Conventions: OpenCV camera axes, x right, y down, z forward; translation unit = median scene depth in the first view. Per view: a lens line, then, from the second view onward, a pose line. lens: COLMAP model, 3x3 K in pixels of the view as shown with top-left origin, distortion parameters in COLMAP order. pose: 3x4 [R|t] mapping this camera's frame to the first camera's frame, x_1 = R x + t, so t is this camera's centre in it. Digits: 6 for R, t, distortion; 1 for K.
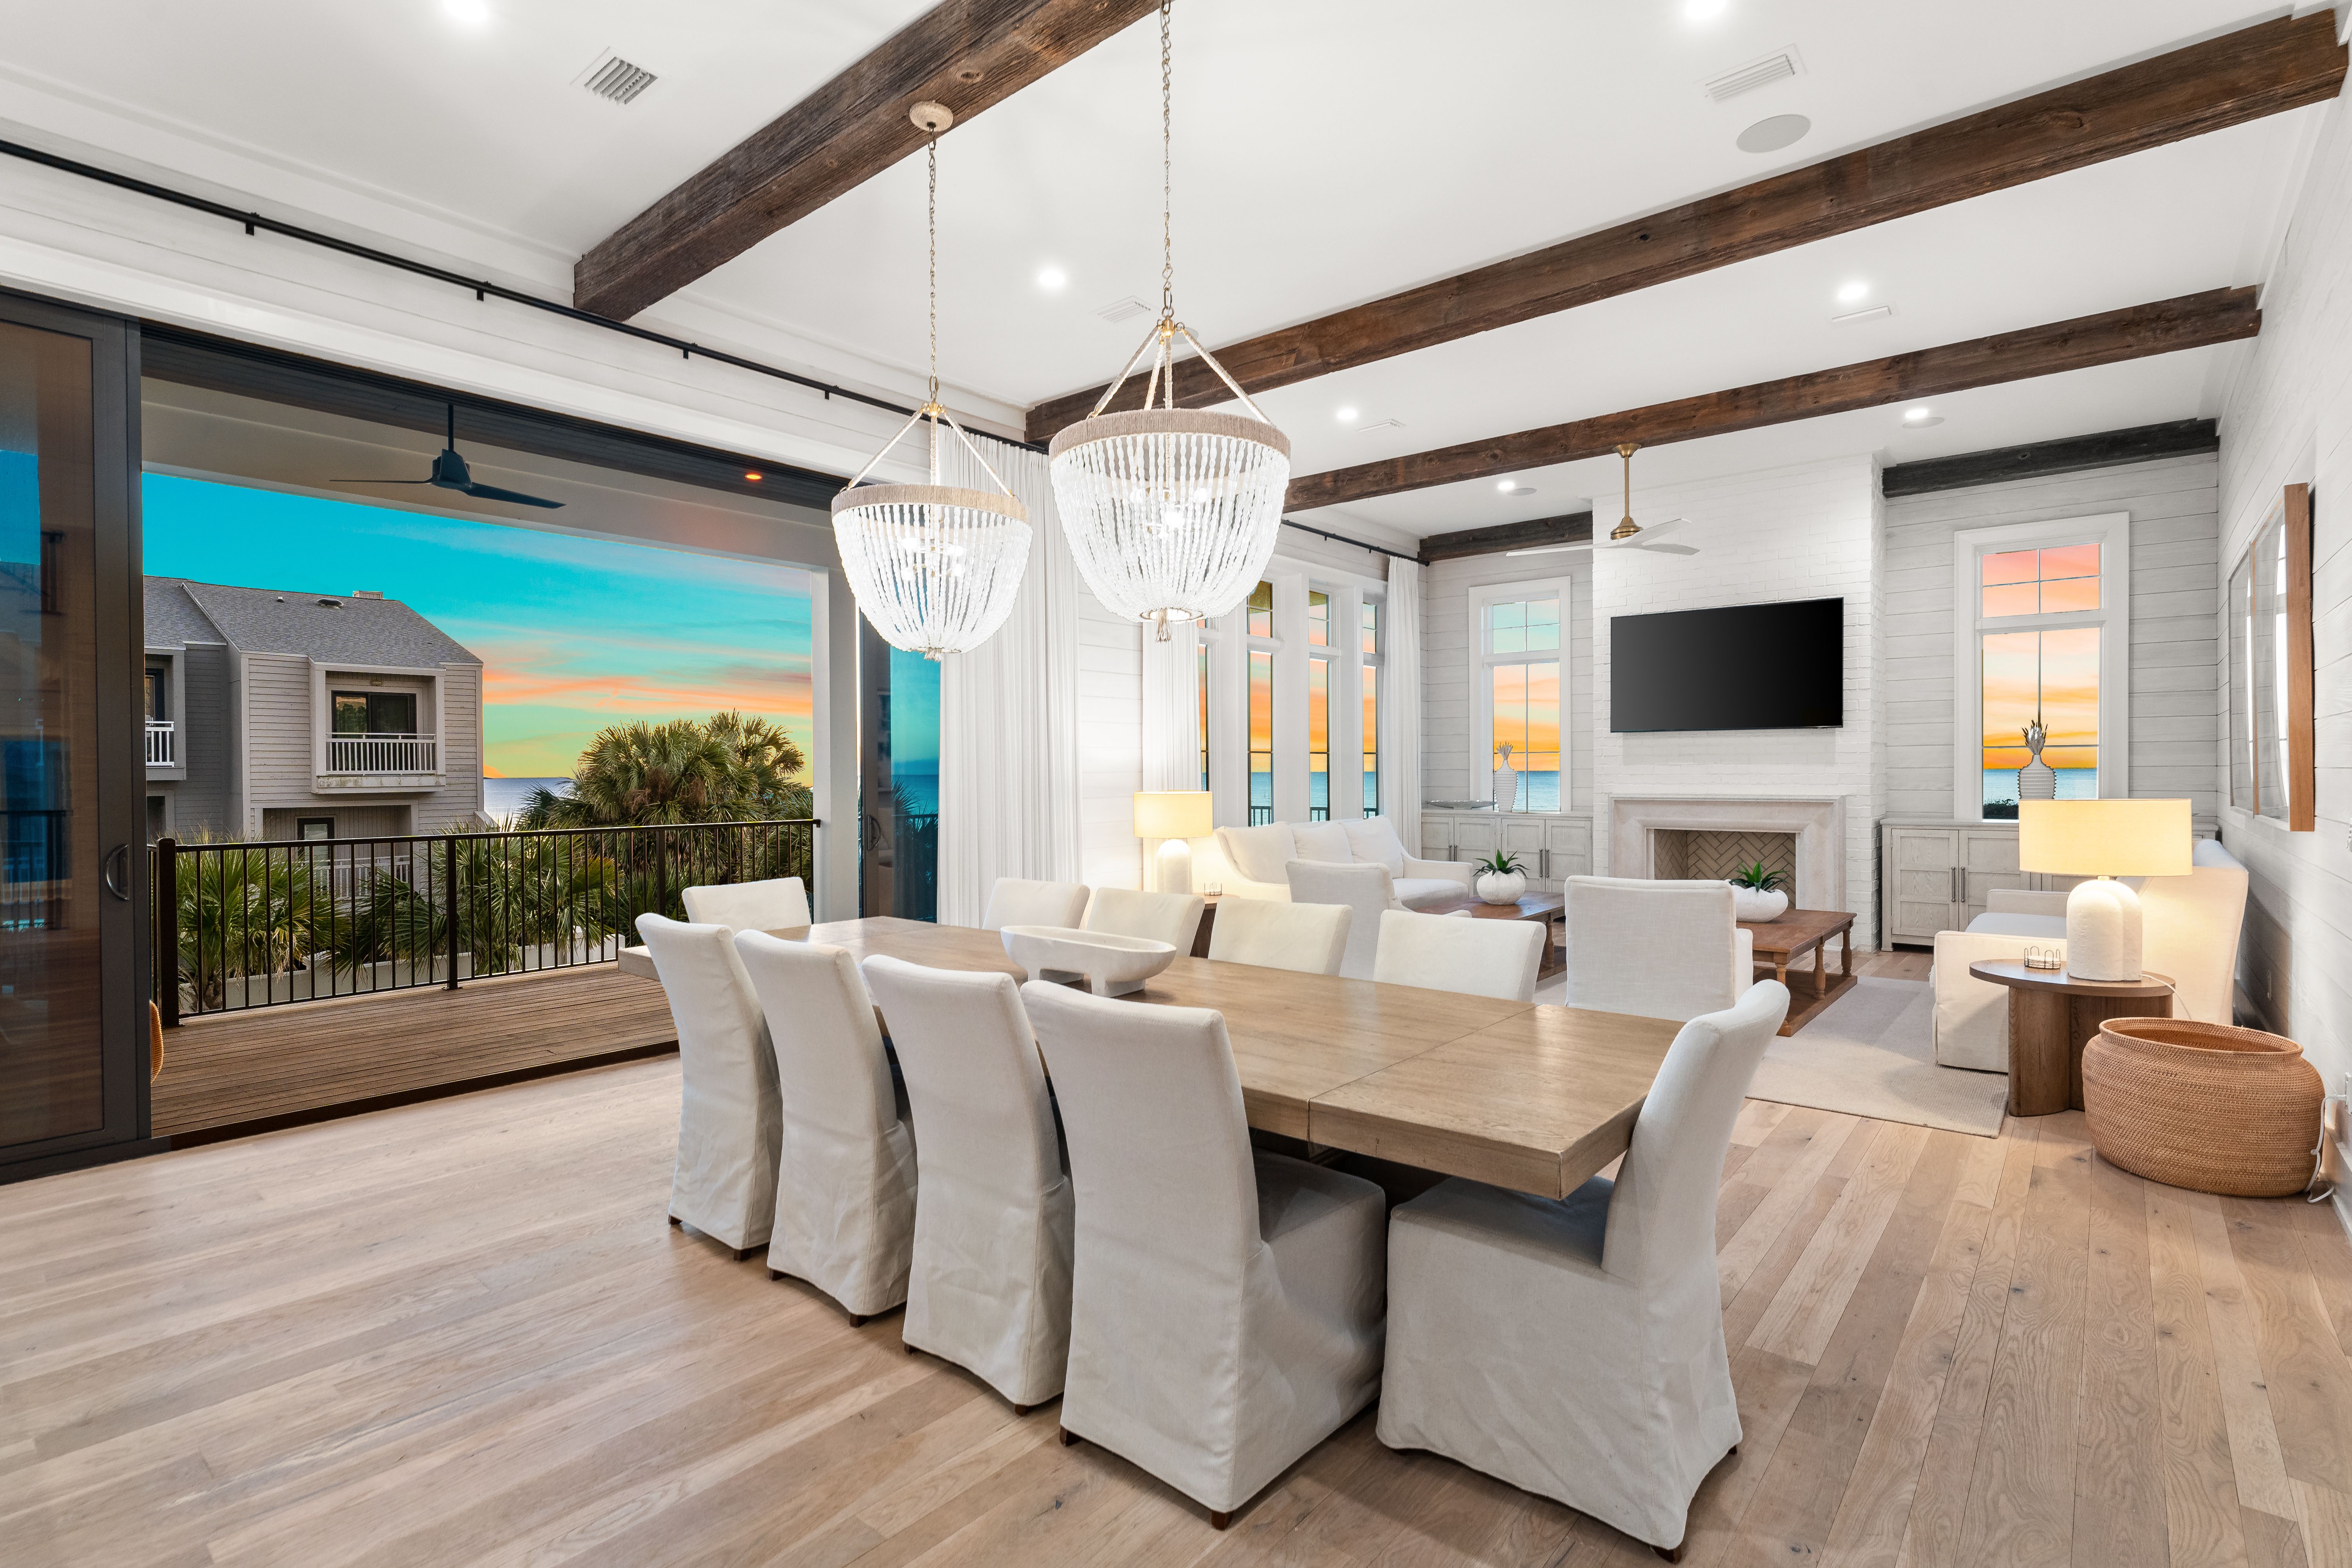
lens RADIAL K [[1117.8, 0, 1176.0], [0, 1117.8, 784.0], [0, 0, 1]] dist [0.000640, 0.000024]
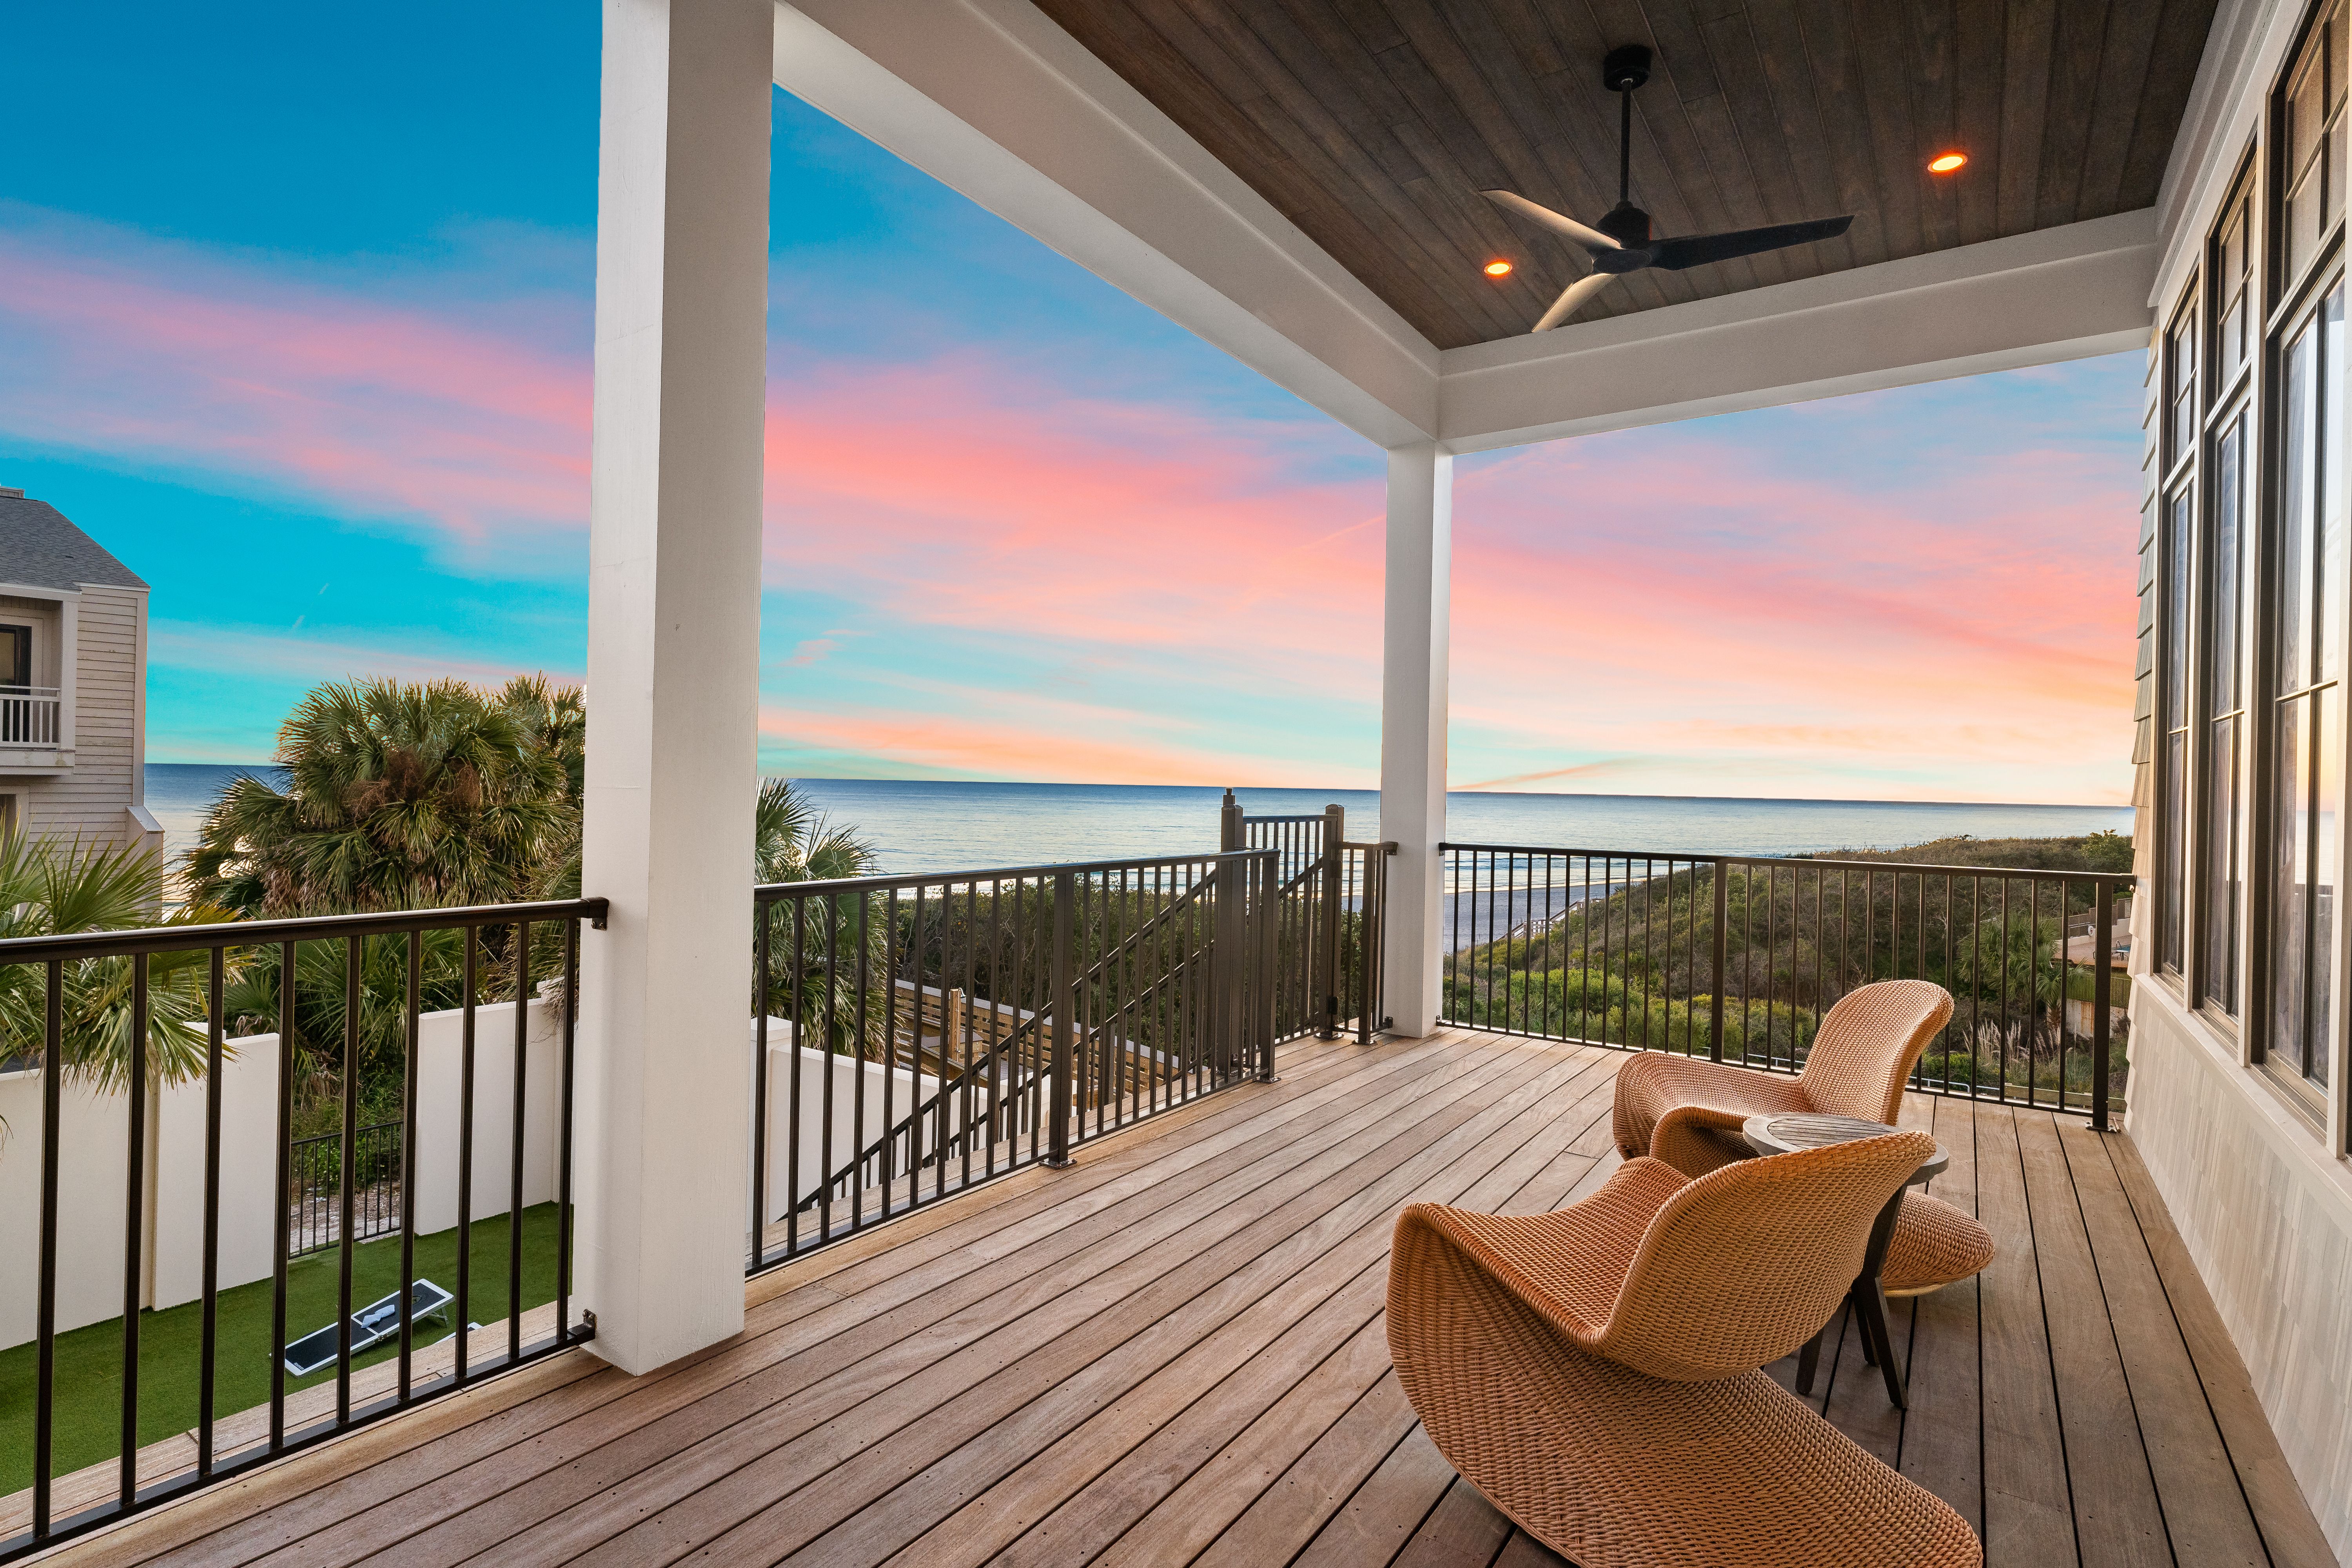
lens RADIAL K [[1171.3, 0, 1176.0], [0, 1171.3, 784.0], [0, 0, 1]] dist [-0.001537, -0.000181]
pose [[0.994370, 0.028041, 0.102187, -0.074540], [-0.027297, 0.999590, -0.008676, -0.000186], [-0.102388, 0.005838, 0.994727, 0.250395]]
